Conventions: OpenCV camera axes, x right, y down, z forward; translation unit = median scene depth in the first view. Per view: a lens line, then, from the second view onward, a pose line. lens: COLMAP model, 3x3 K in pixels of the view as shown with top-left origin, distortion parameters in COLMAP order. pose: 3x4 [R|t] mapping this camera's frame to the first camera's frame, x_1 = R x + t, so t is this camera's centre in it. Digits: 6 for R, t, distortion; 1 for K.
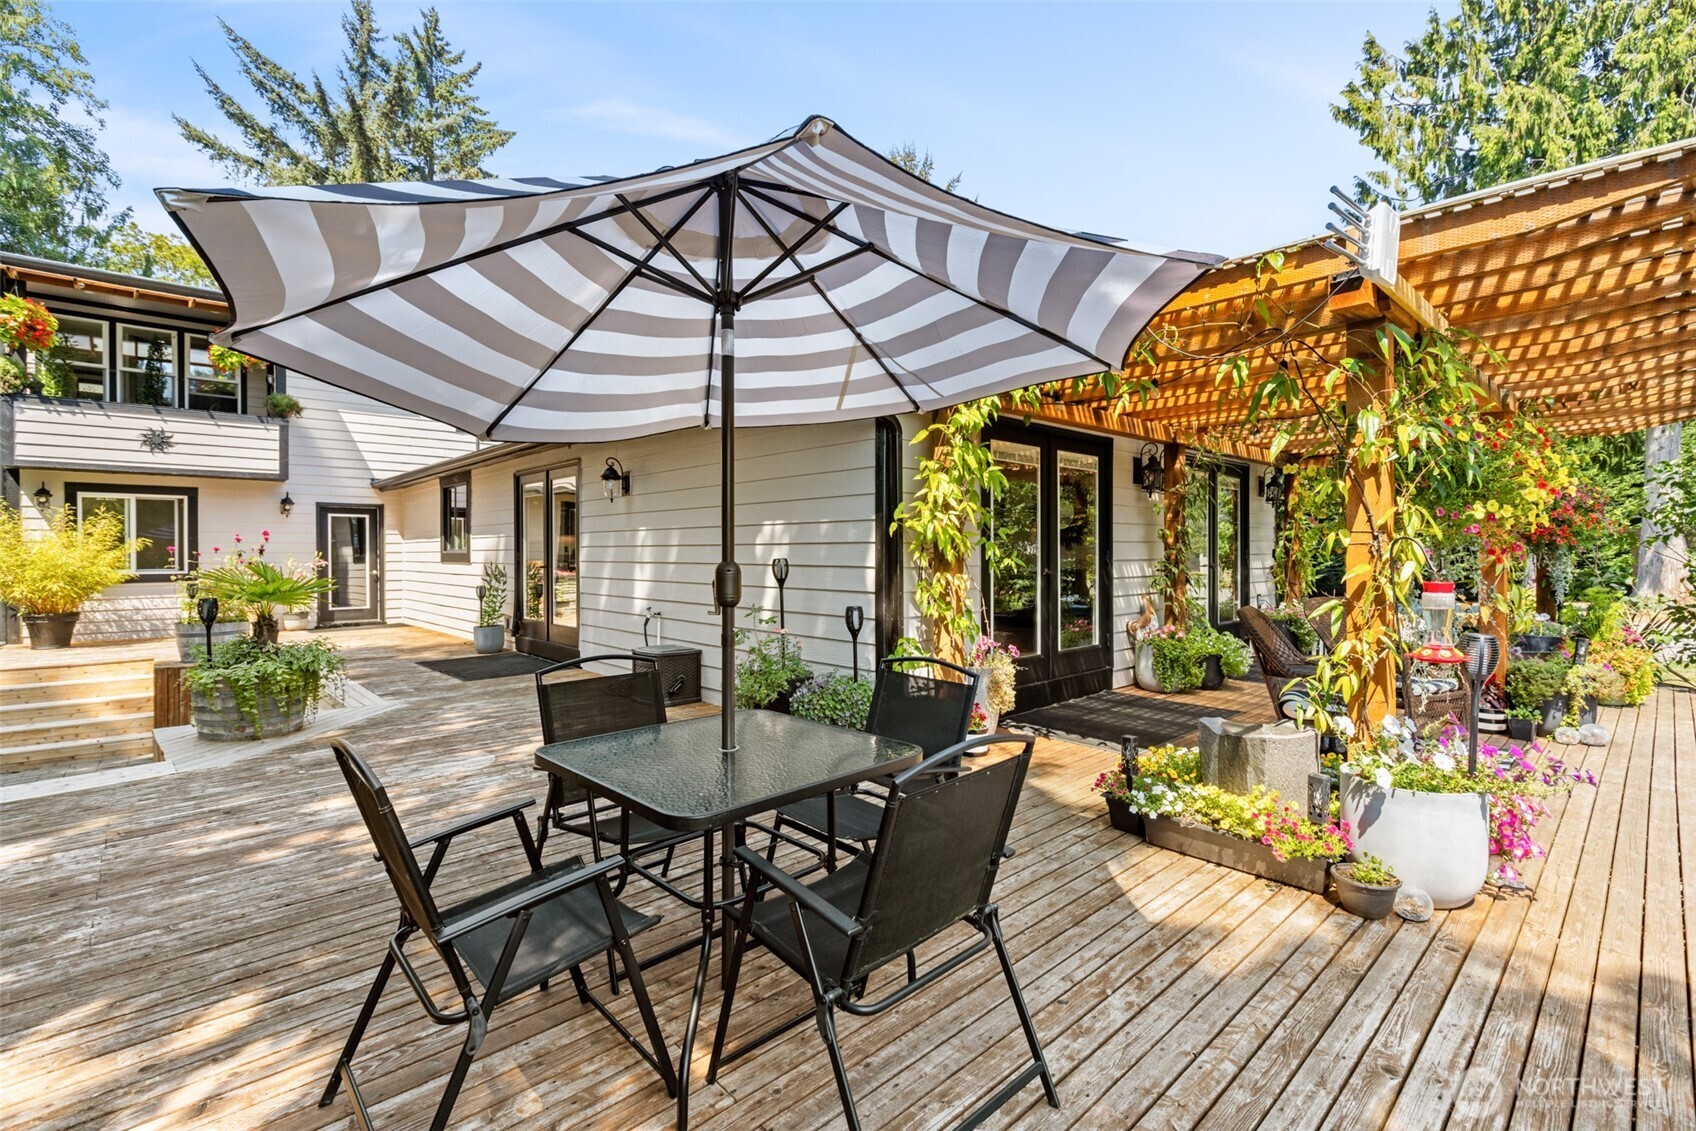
lens RADIAL K [[760.9, 0, 843.2], [0, 760.9, 570.7], [0, 0, 1]] dist [0.001528, -0.000601]
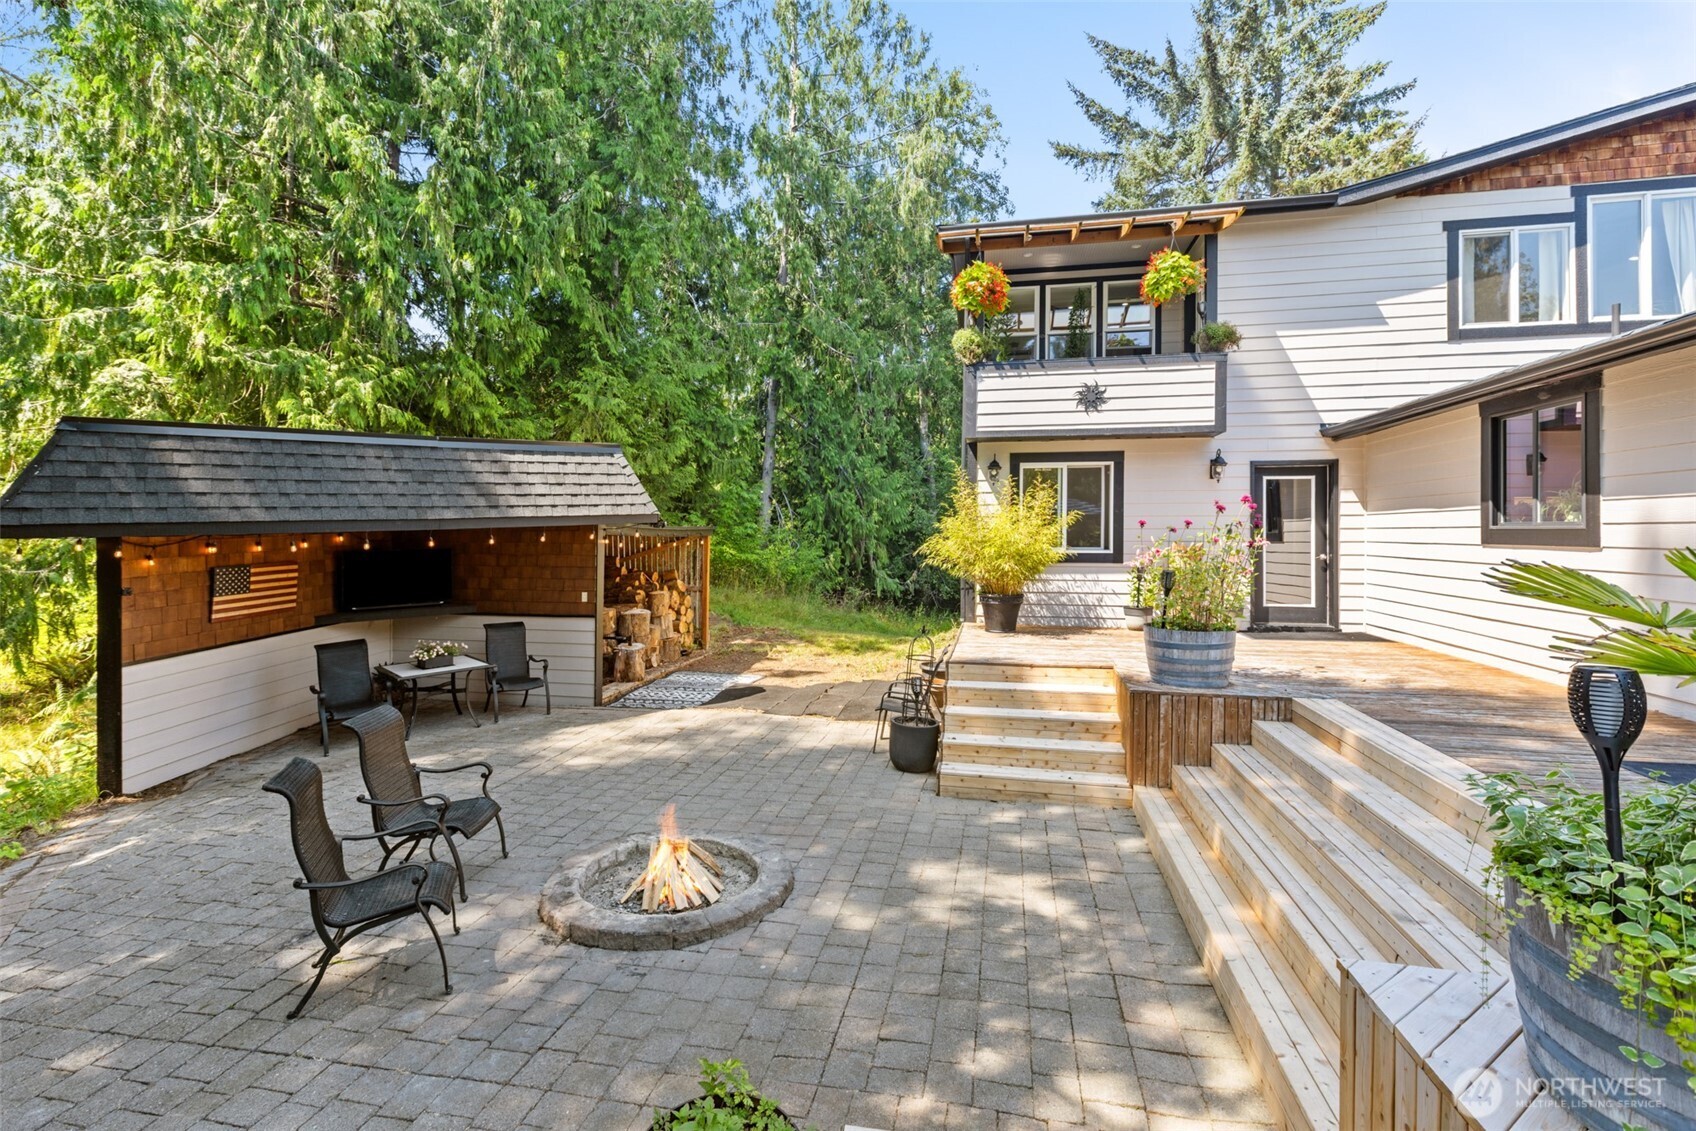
lens RADIAL K [[767.7, 0, 833.1], [0, 767.7, 557.1], [0, 0, 1]] dist [0.000952, -0.000544]
pose [[0.577138, 0.030998, -0.816058, -0.321918], [-0.021759, 0.999508, 0.022578, -0.003896], [0.816356, 0.004725, 0.577529, 0.237844]]
